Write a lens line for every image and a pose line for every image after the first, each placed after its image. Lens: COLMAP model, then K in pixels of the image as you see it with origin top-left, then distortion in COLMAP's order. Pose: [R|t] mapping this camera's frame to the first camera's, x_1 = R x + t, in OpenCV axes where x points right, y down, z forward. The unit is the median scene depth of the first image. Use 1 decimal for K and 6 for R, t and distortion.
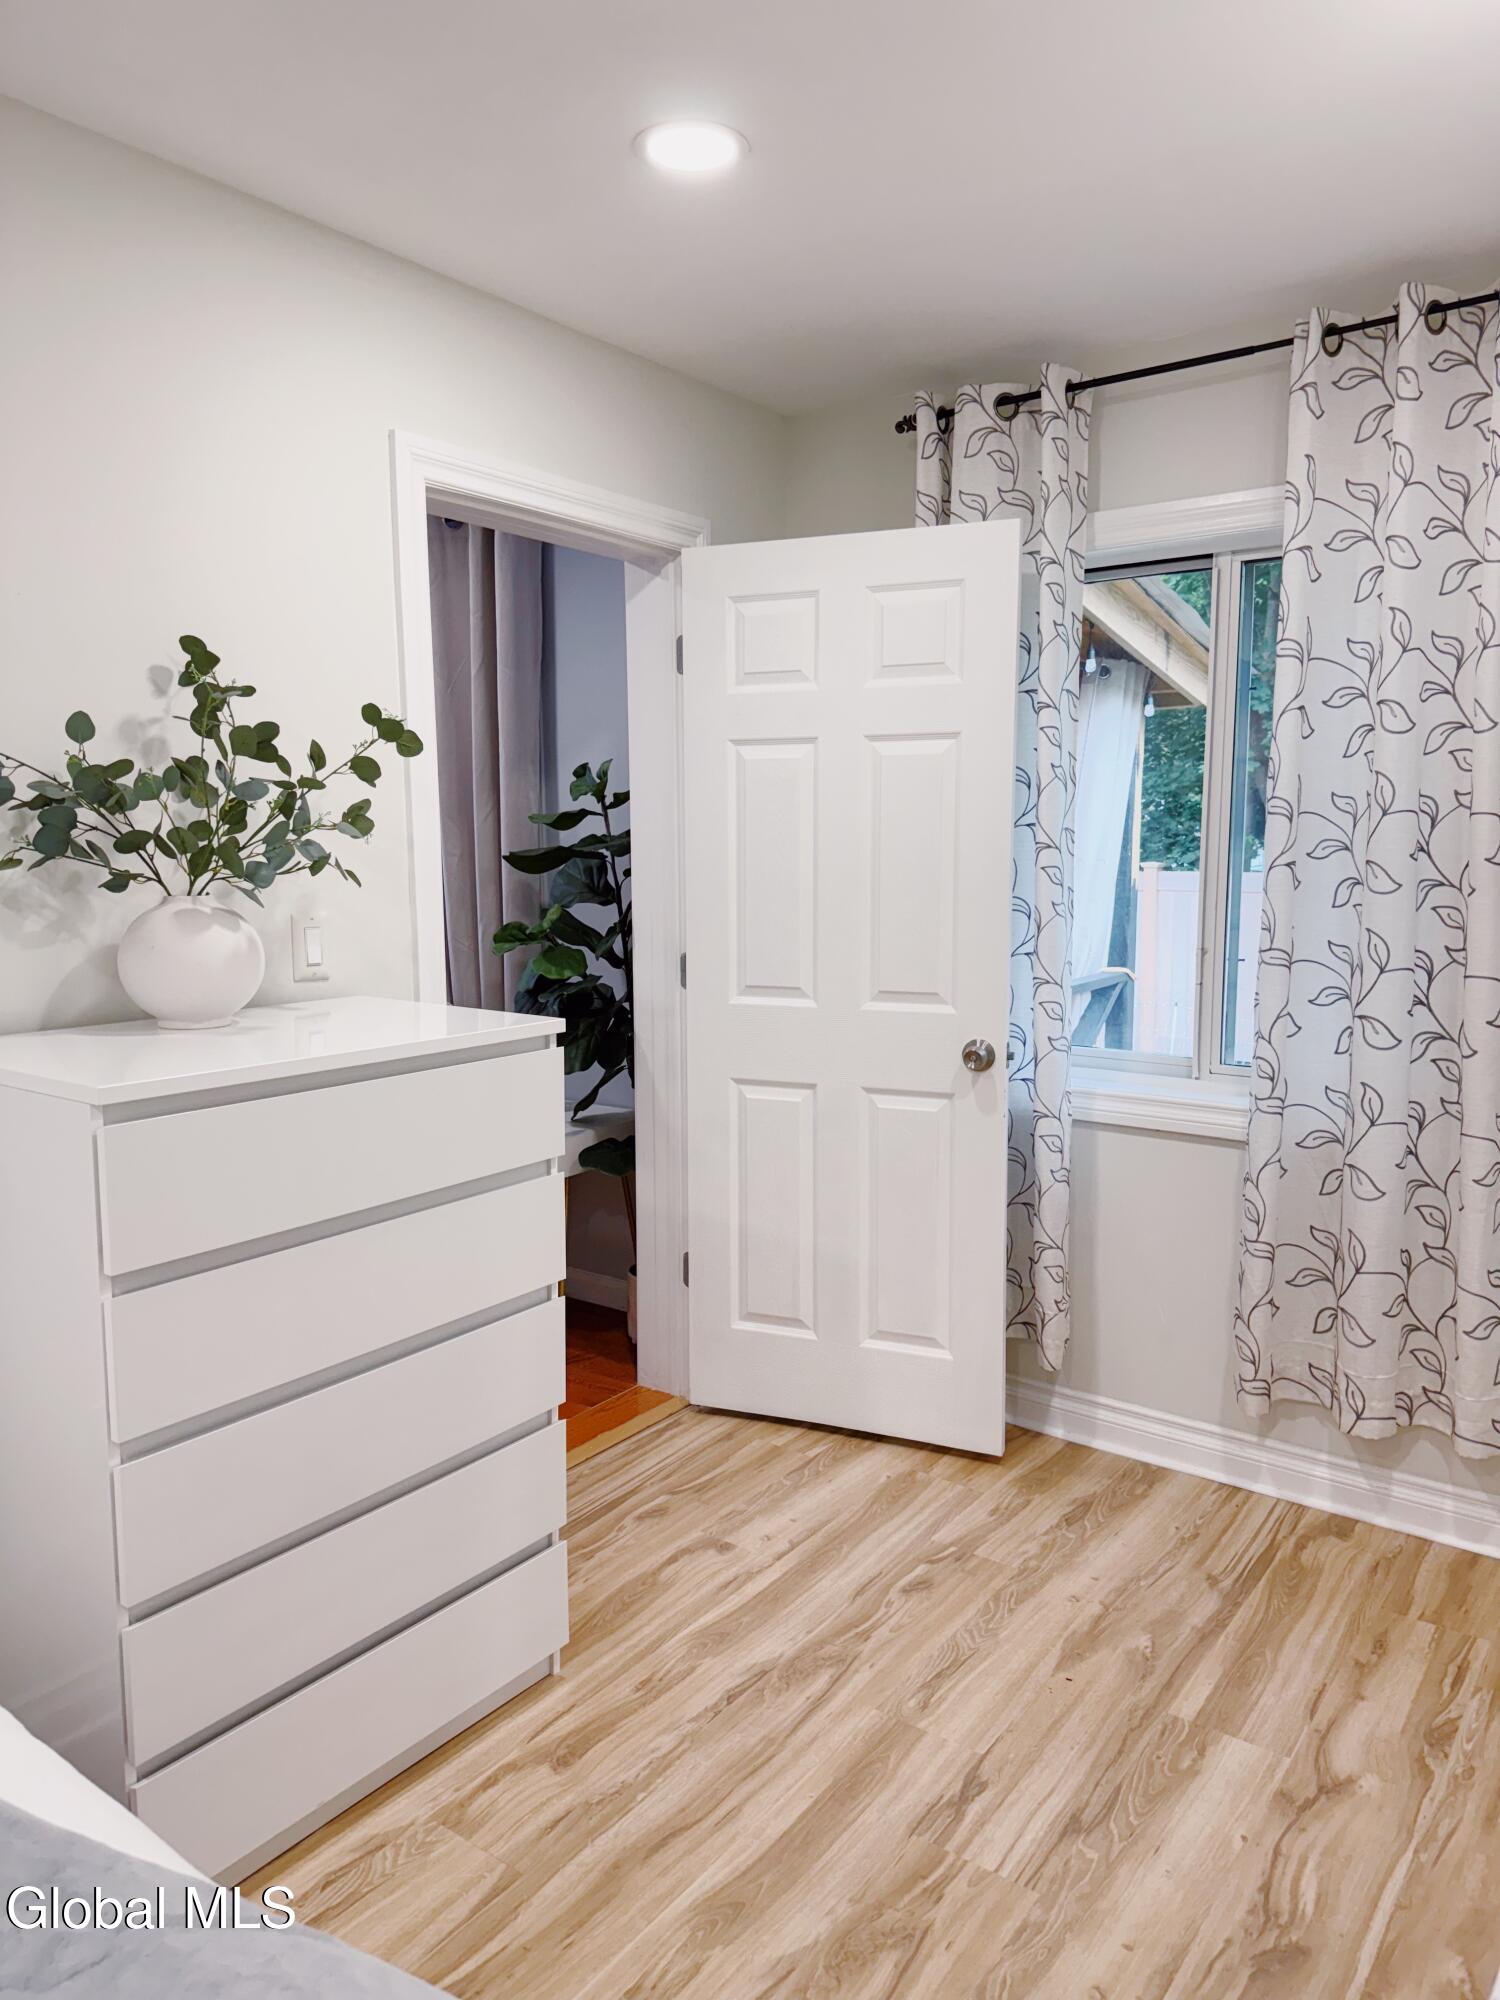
lens RADIAL K [[1421.6, 0, 750.0], [0, 1421.6, 1000.0], [0, 0, 1]] dist [0.004623, -0.007526]
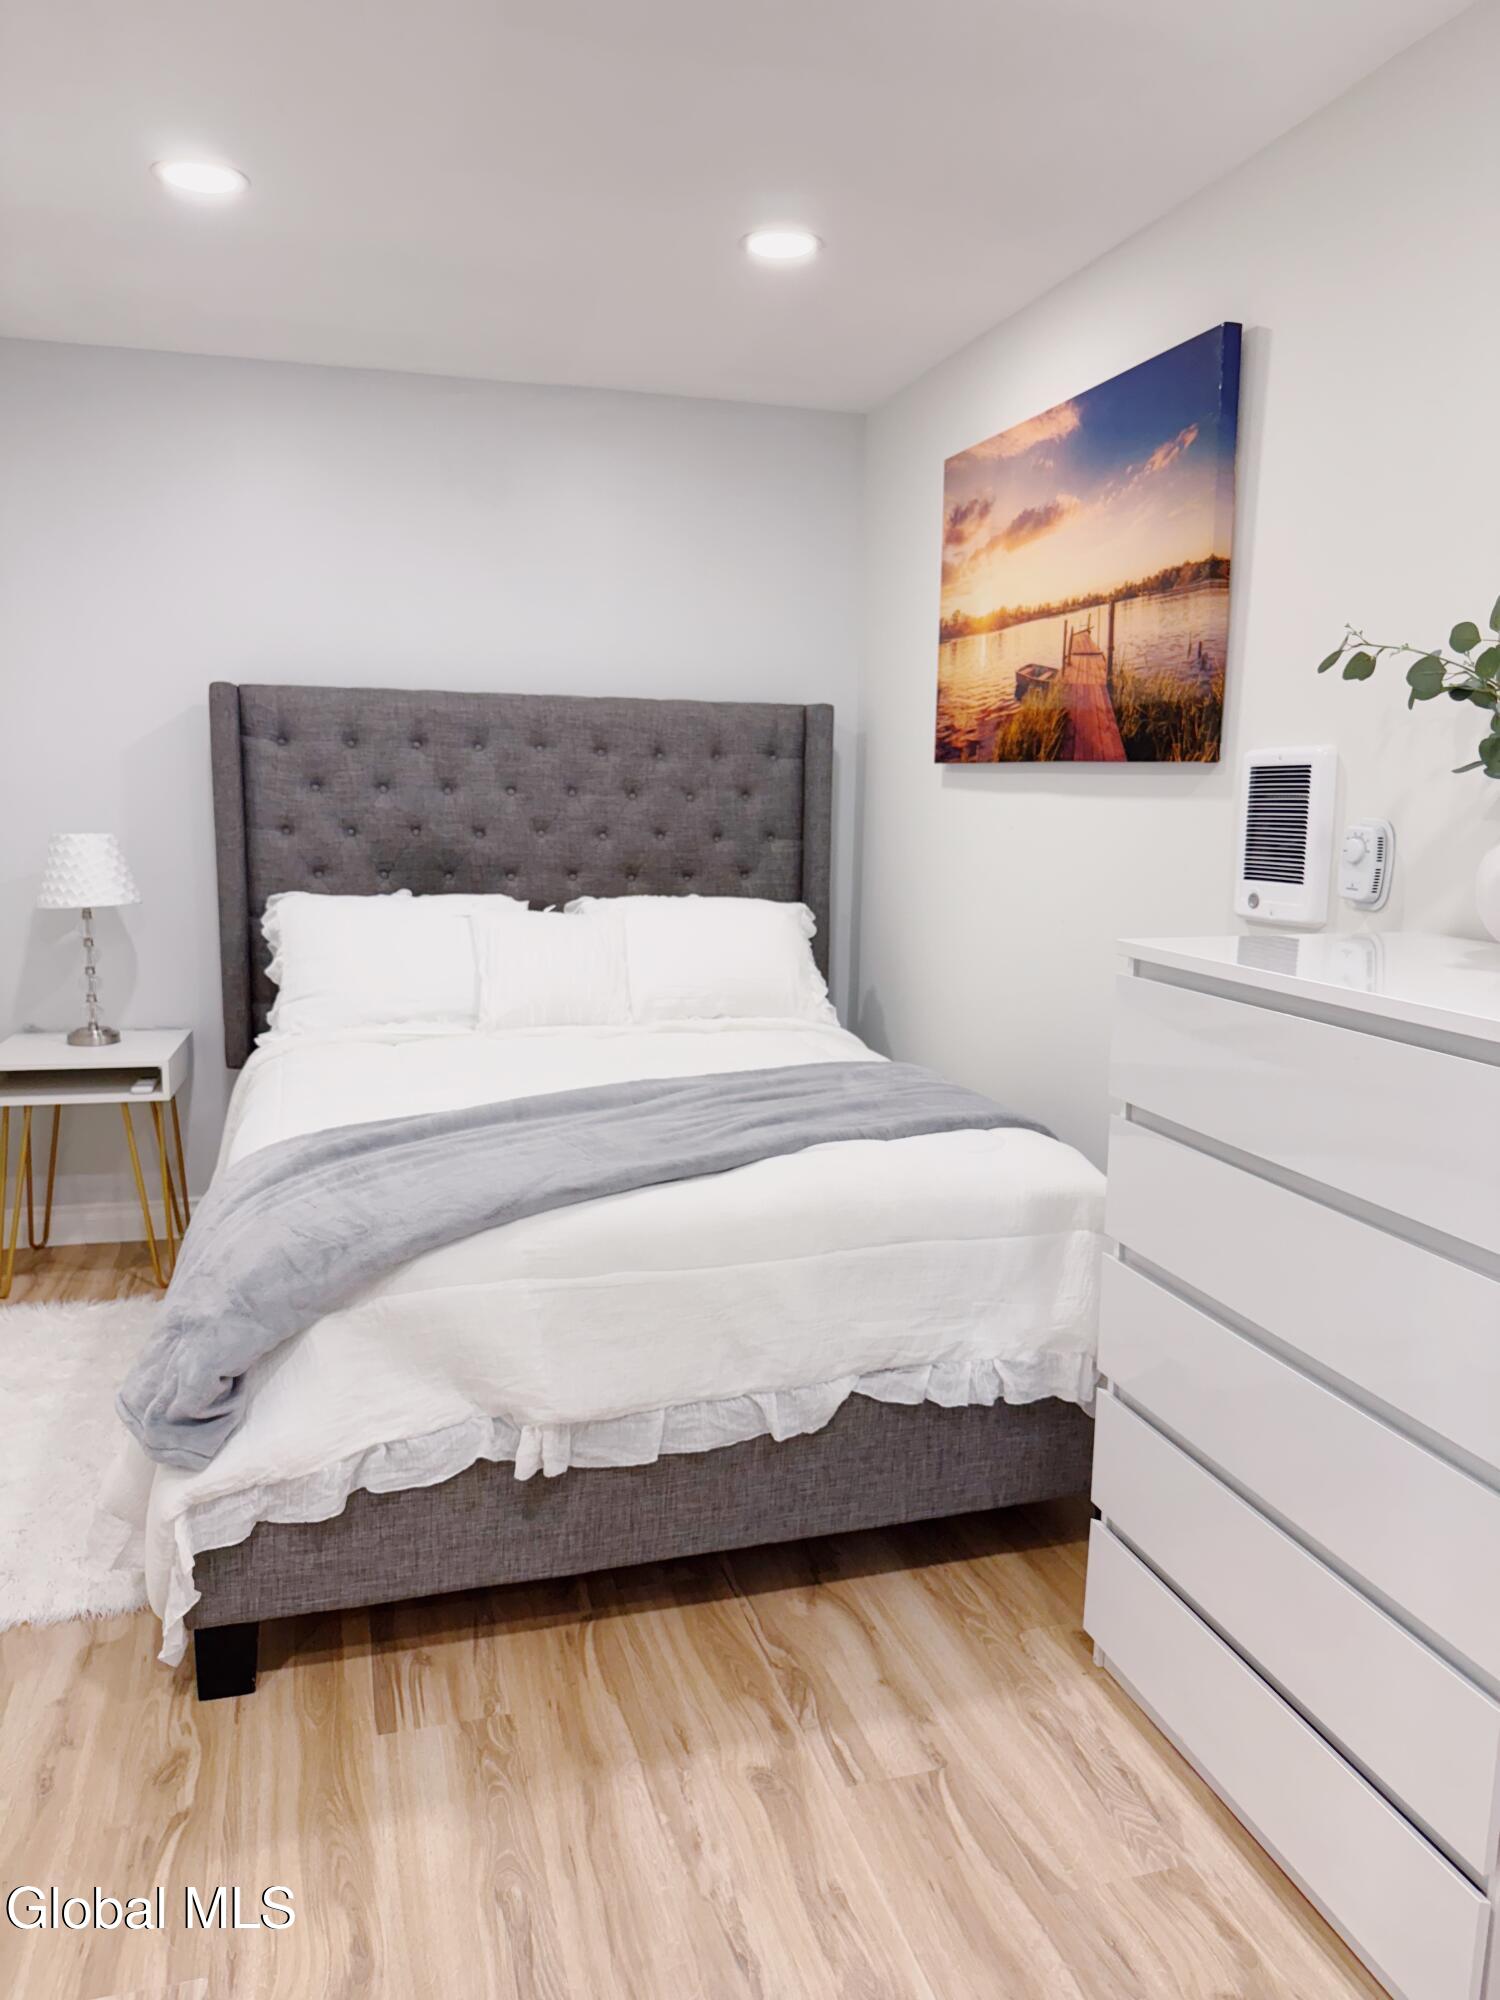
lens RADIAL K [[1421.6, 0, 750.0], [0, 1421.6, 1000.0], [0, 0, 1]] dist [0.004623, -0.007526]
pose [[-0.611494, 0.109473, -0.783639, 0.612231], [-0.111200, 0.968664, 0.222093, -0.108823], [0.783396, 0.222949, -0.580159, 1.285042]]
